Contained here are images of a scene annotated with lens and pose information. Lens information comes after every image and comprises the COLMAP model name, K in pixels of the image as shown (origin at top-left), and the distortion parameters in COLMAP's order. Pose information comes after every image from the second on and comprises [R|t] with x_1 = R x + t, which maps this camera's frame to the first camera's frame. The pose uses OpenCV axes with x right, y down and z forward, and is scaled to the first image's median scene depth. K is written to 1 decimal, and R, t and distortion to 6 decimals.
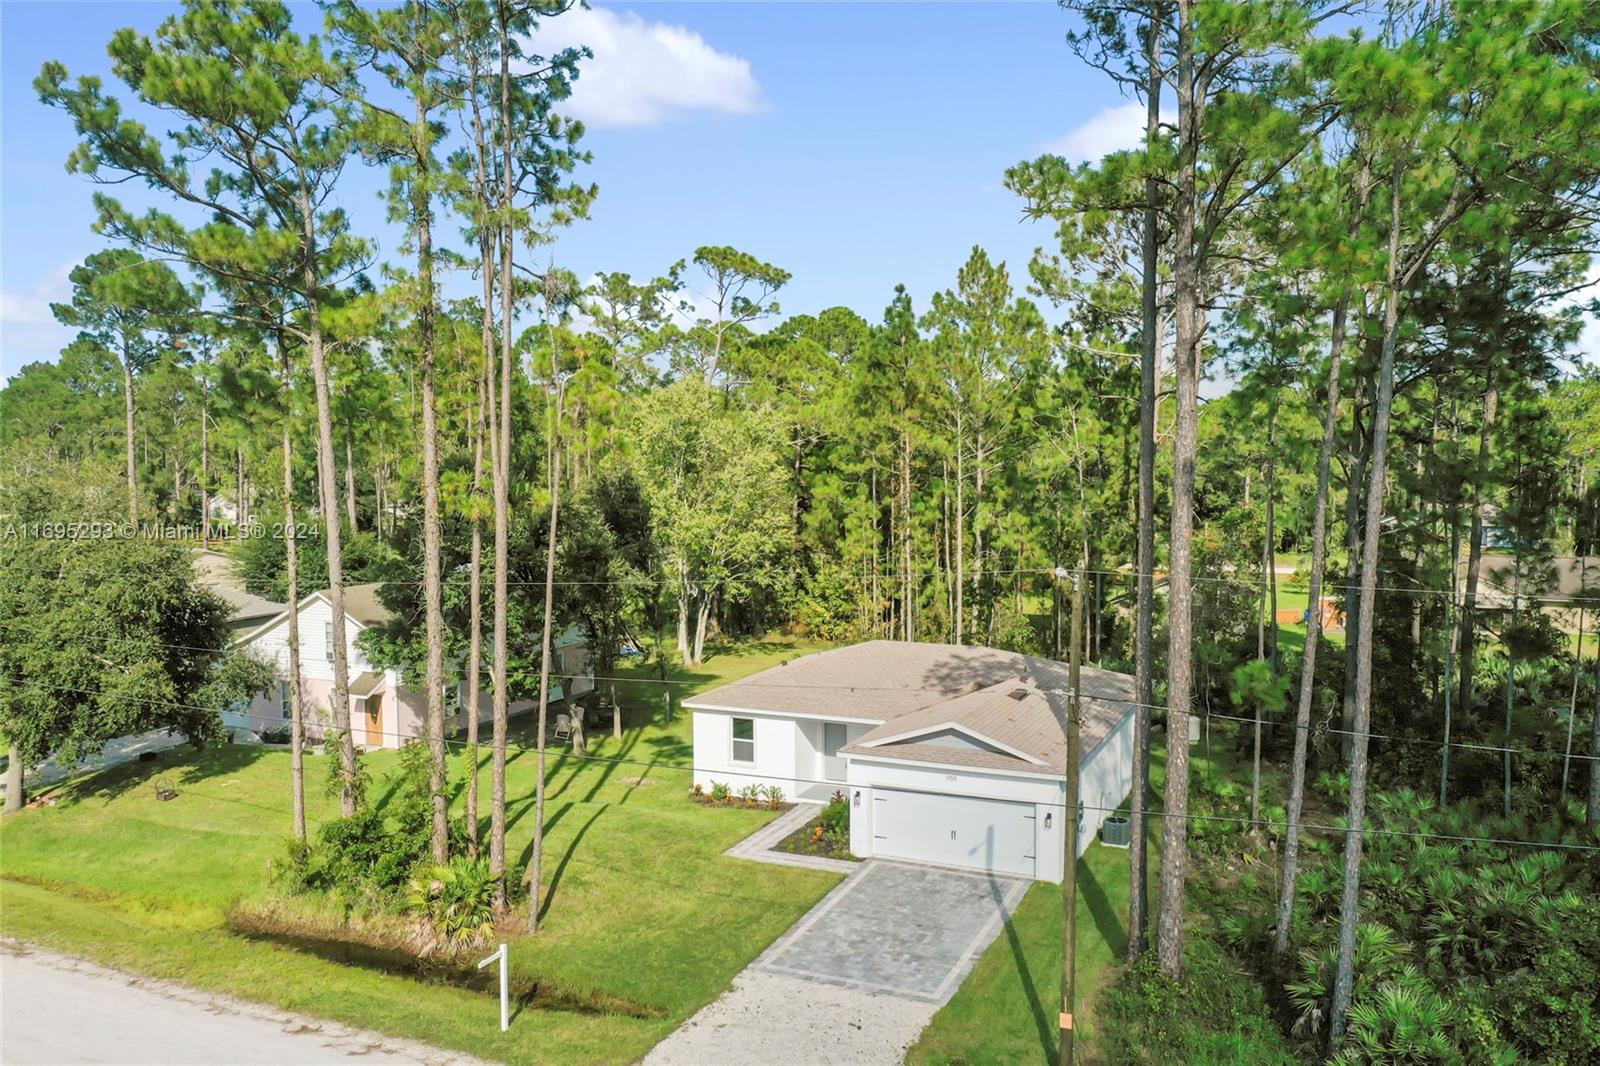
lens RADIAL K [[1249.9, 0, 800.0], [0, 1249.9, 533.0], [0, 0, 1]] dist [-0.008342, -0.004322]
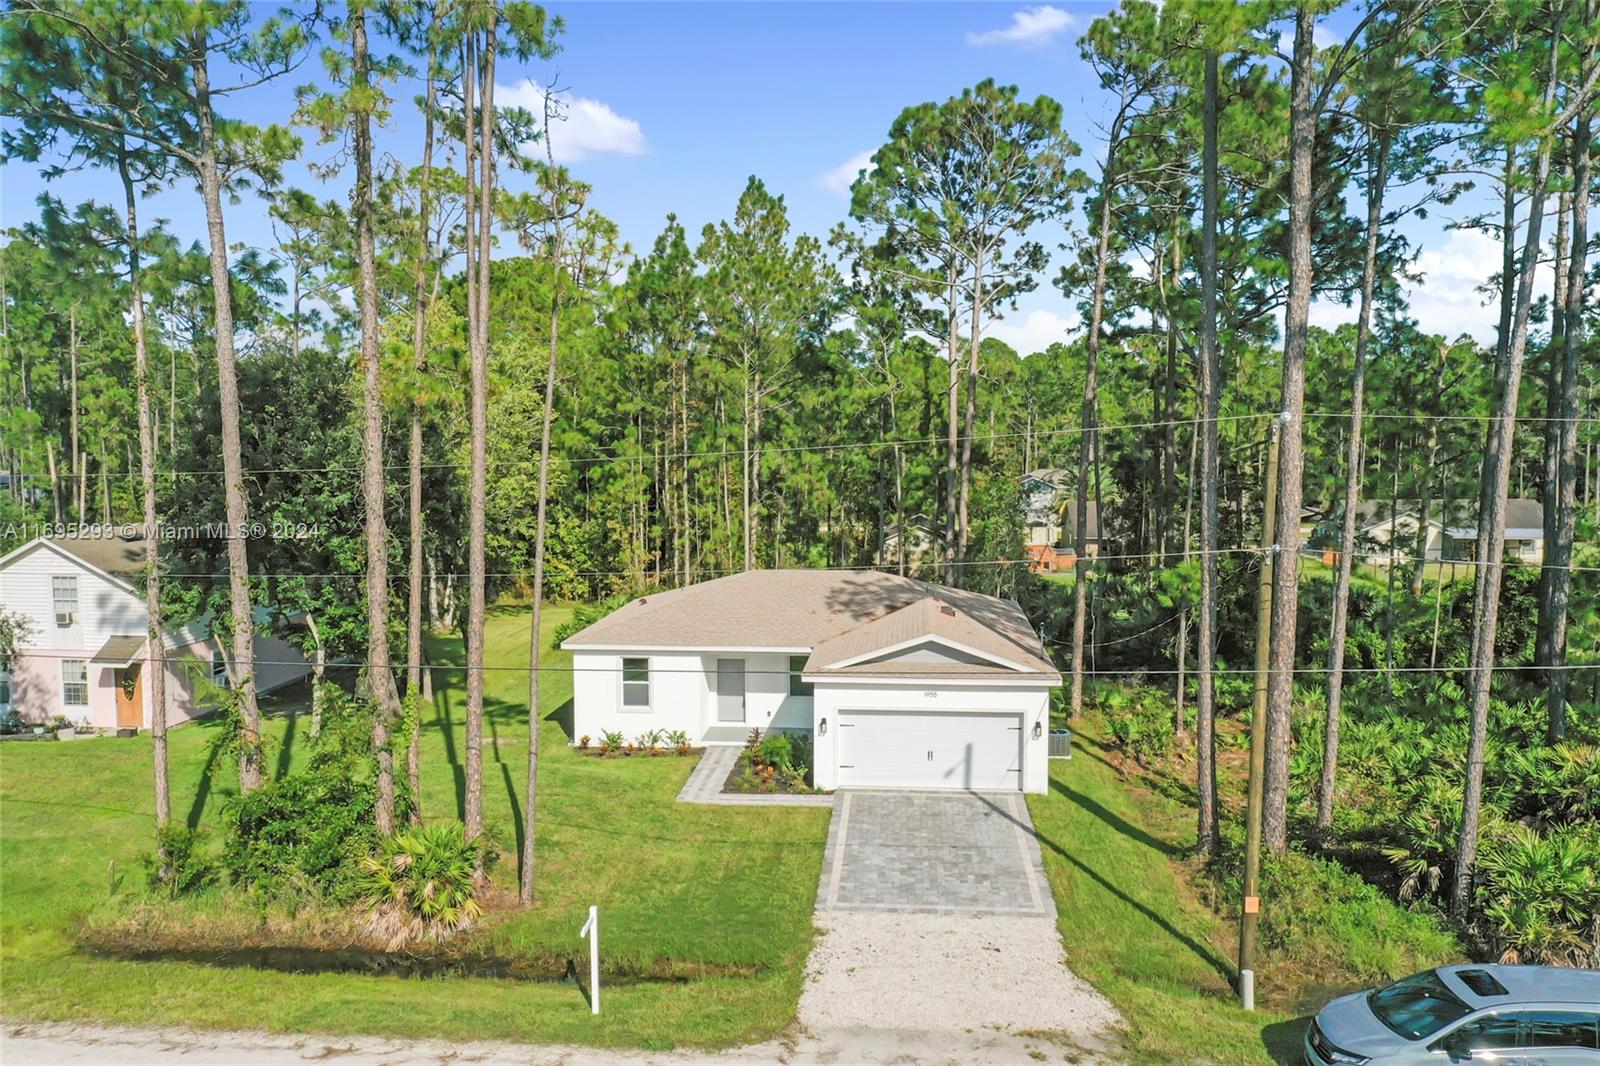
lens RADIAL K [[1249.9, 0, 800.0], [0, 1249.9, 533.0], [0, 0, 1]] dist [-0.008342, -0.004322]
pose [[0.943884, -0.021828, 0.329556, -0.233297], [0.018419, 0.999740, 0.013463, 0.051169], [-0.329764, -0.006637, 0.944040, 0.126384]]
